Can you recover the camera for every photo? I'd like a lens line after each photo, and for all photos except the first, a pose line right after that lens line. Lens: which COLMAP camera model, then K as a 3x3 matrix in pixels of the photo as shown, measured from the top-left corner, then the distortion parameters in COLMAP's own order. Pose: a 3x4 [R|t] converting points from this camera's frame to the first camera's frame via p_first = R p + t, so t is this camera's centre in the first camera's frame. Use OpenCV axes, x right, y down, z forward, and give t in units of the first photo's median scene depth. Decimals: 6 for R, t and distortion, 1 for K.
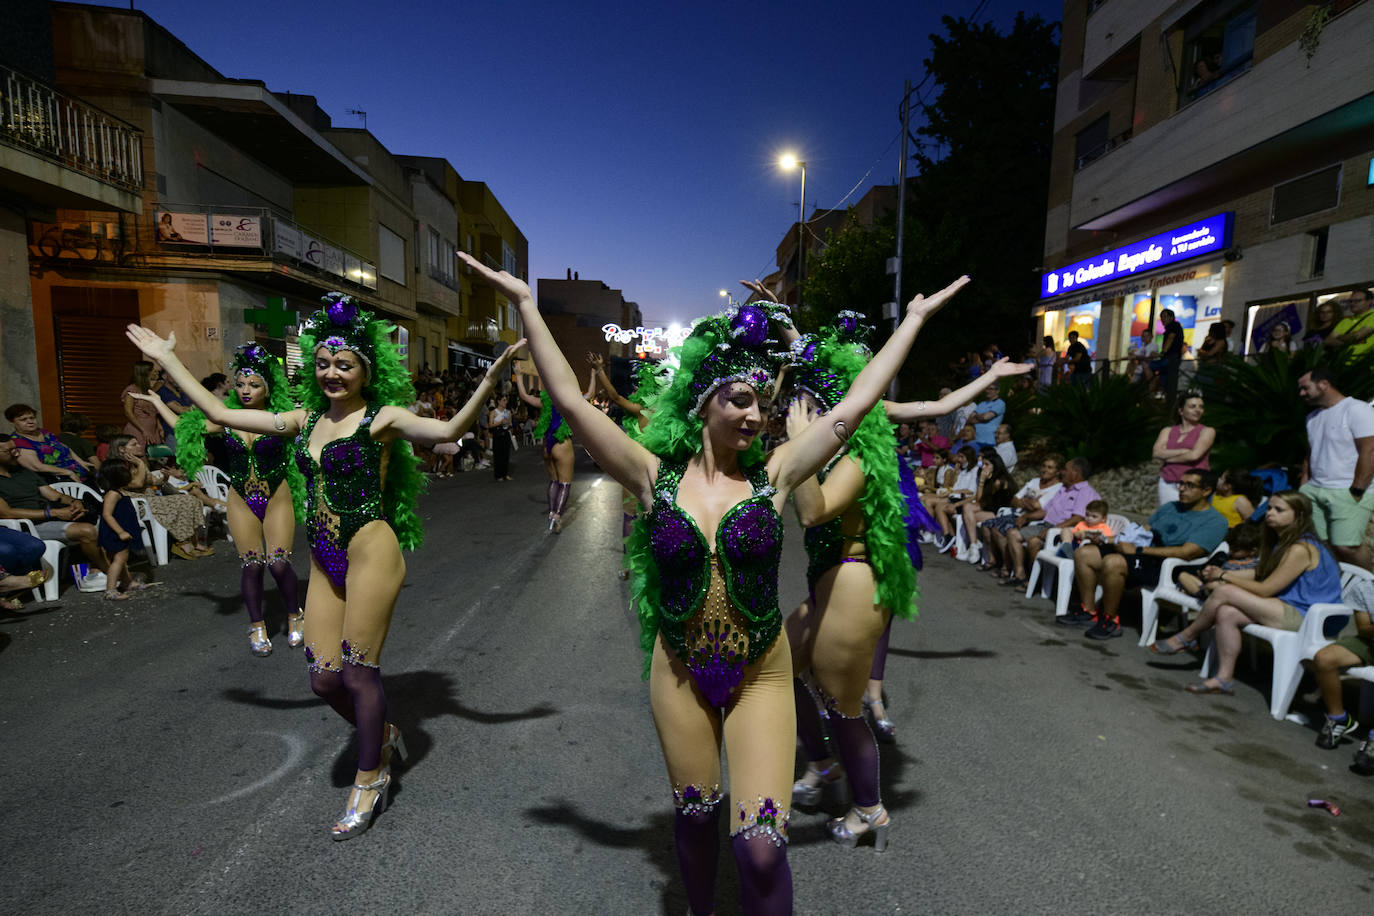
lens RADIAL K [[655.6, 0, 683.9], [0, 655.6, 482.9], [0, 0, 1]] dist [-0.001470, -0.000242]
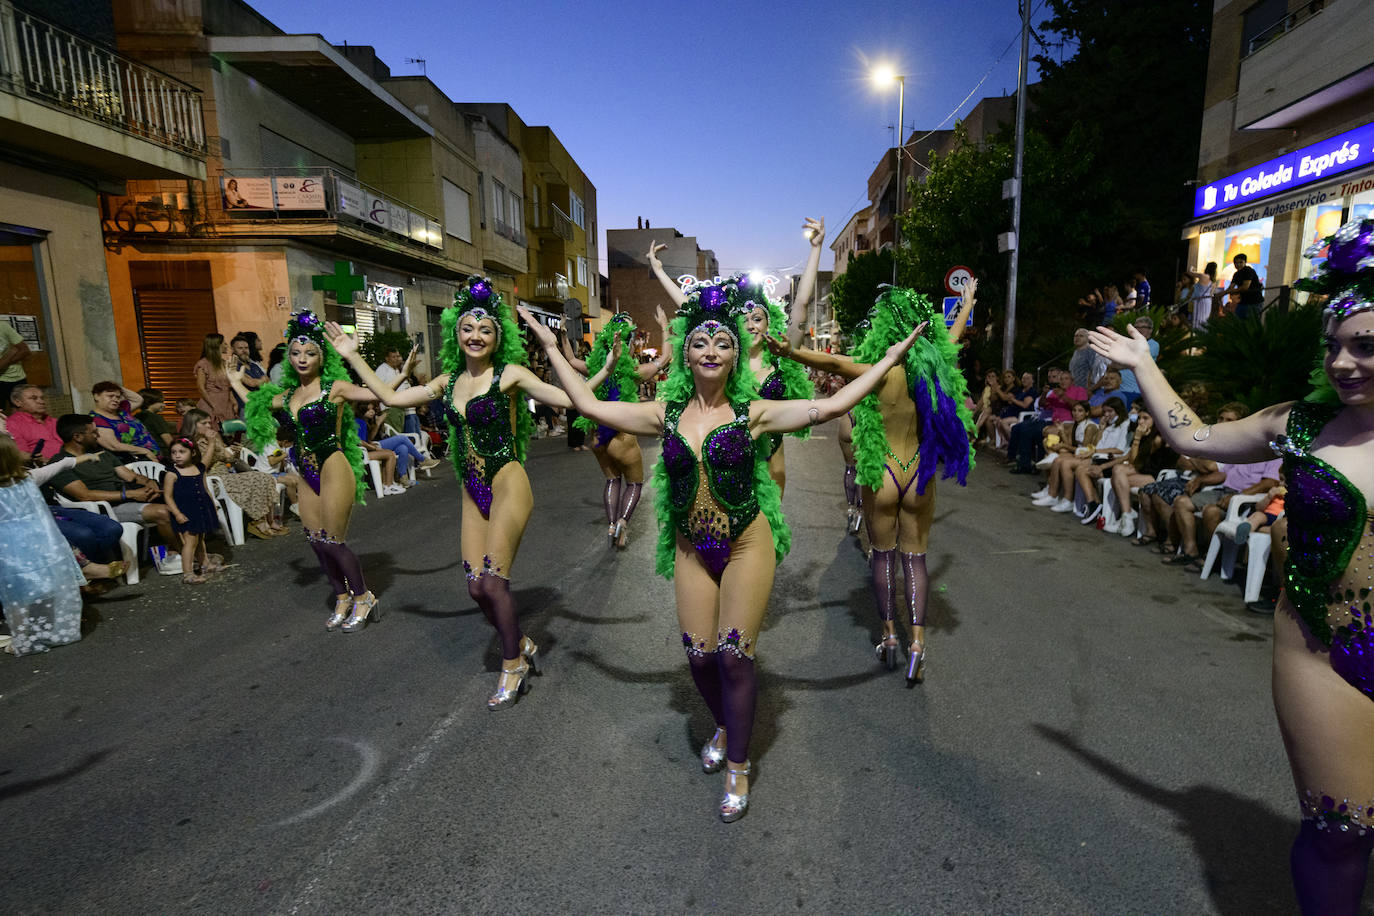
lens RADIAL K [[699.9, 0, 688.2], [0, 699.9, 481.2], [0, 0, 1]] dist [0.001506, -0.000806]
pose [[0.993484, -0.015391, -0.112924, -0.008029], [0.021202, 0.998502, 0.050440, -0.002644], [0.111979, -0.052505, 0.992323, 0.021358]]
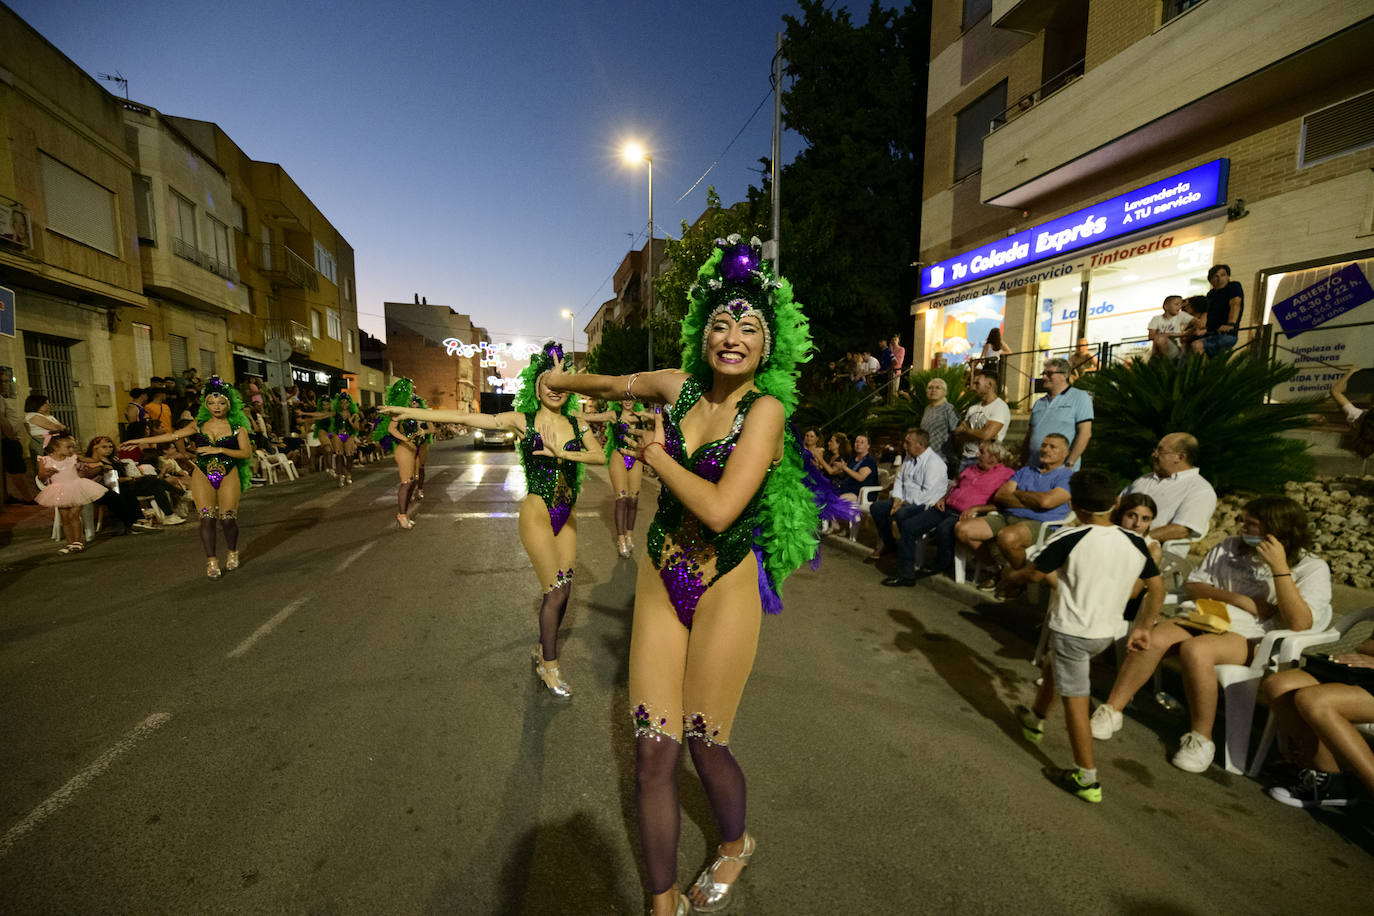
lens RADIAL K [[559.1, 0, 692.5], [0, 559.1, 481.7], [0, 0, 1]] dist [-0.009631, -0.000192]
pose [[0.962456, -0.046295, 0.267461, 0.015212], [0.047580, 0.998866, 0.001680, -0.050195], [-0.267235, 0.011109, 0.963567, 0.483653]]
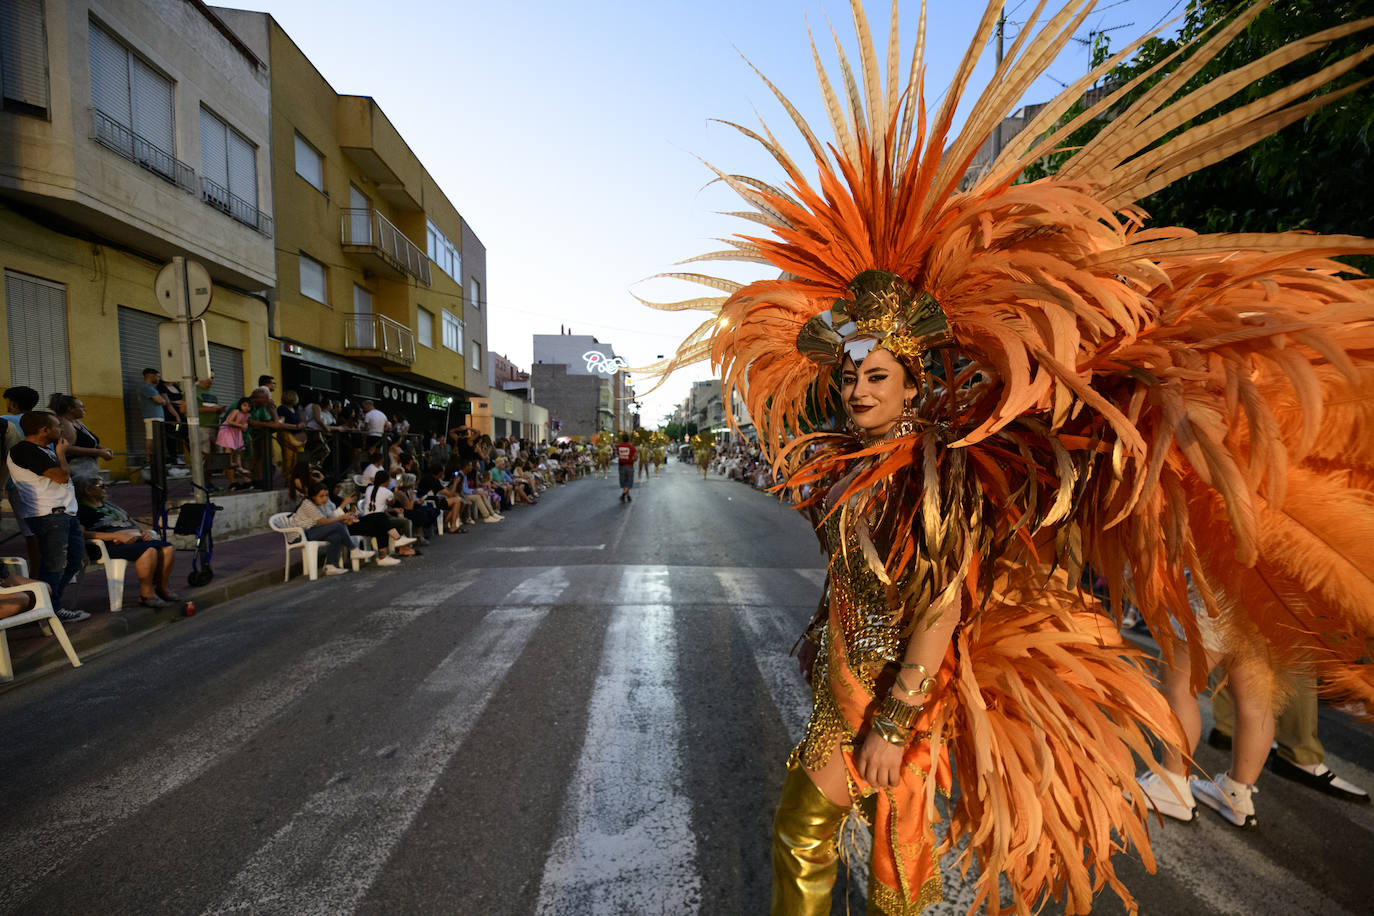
lens RADIAL K [[610.3, 0, 693.3], [0, 610.3, 485.3], [0, 0, 1]] dist [0.000810, -0.003285]
pose [[0.999219, -0.020867, 0.033547, -0.093508], [0.022838, 0.997966, -0.059512, -0.167467], [-0.032237, 0.060232, 0.997664, 1.377245]]
